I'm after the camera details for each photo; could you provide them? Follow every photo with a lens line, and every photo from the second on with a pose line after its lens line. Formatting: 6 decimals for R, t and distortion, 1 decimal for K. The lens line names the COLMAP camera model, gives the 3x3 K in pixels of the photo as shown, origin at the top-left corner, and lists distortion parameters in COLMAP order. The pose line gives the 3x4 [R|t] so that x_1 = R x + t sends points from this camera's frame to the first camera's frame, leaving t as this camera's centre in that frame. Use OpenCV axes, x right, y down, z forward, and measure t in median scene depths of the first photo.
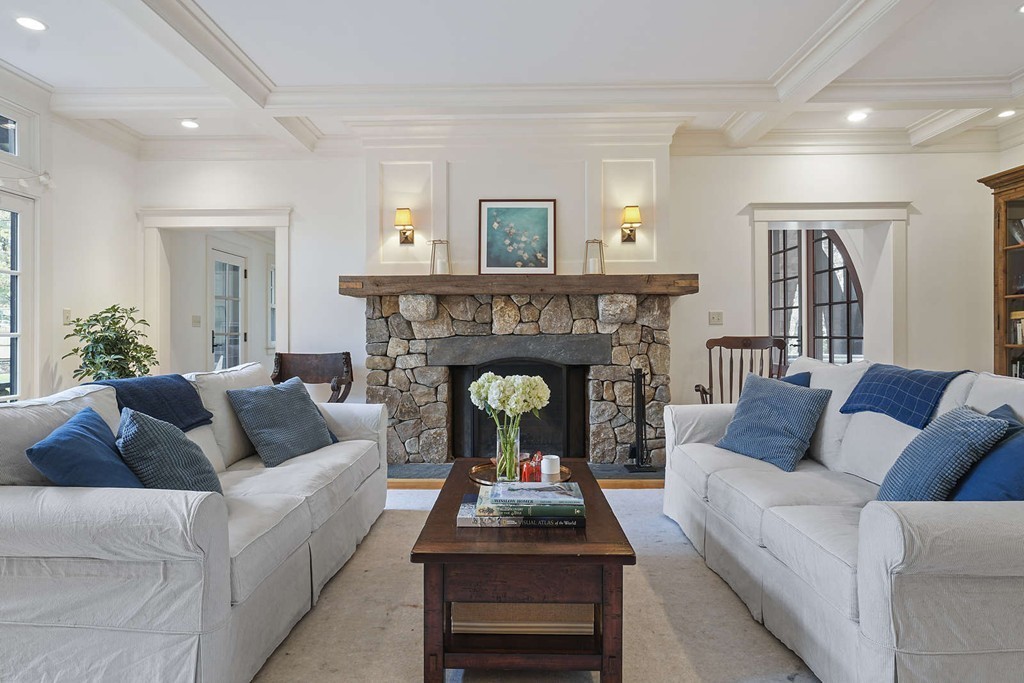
lens RADIAL K [[616.7, 0, 512.0], [0, 616.7, 330.3], [0, 0, 1]] dist [-0.000849, 0.000176]
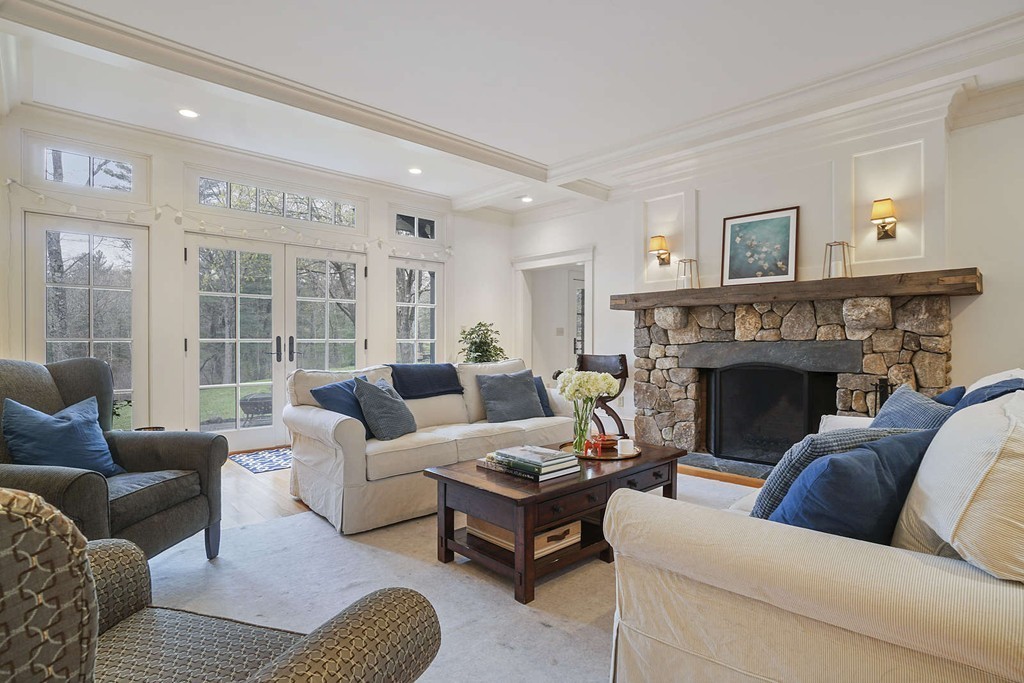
lens RADIAL K [[527.9, 0, 499.4], [0, 527.9, 341.6], [0, 0, 1]] dist [-0.015498, 0.000481]
pose [[0.701921, 0.002875, -0.712249, 0.338174], [0.000846, 0.999988, 0.004871, 0.003425], [0.712254, -0.004022, 0.701910, 0.053473]]
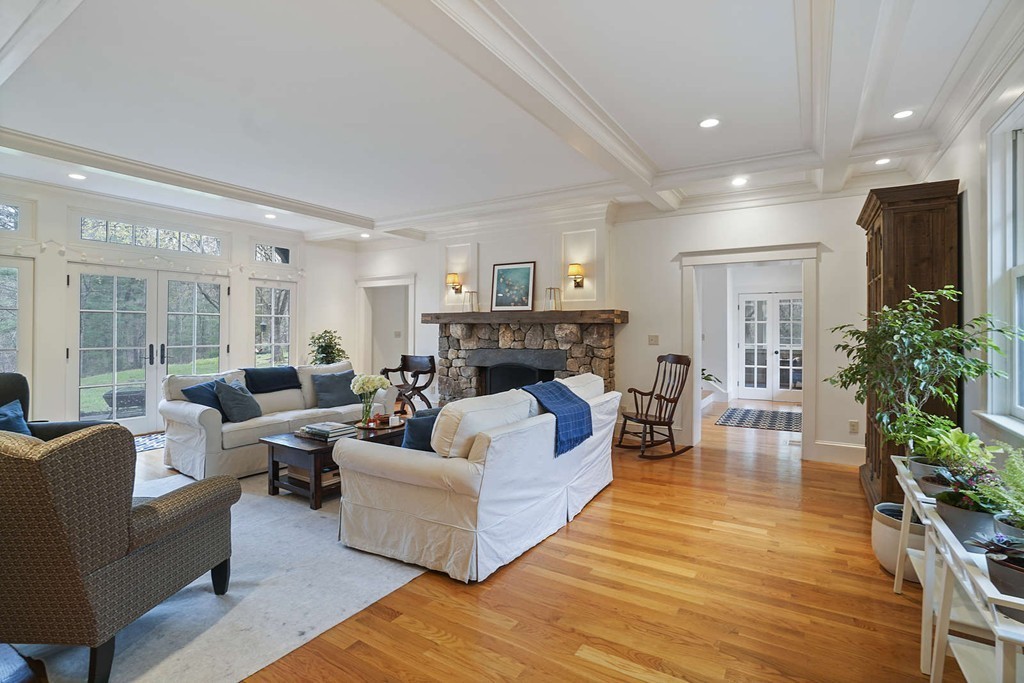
lens RADIAL K [[491.1, 0, 487.1], [0, 491.1, 327.9], [0, 0, 1]] dist [-0.002416, 0.000432]
pose [[0.842253, 0.005330, -0.539056, 0.633109], [-0.006273, 0.999980, 0.000087, -0.046023], [0.539046, 0.003308, 0.842270, -0.095394]]
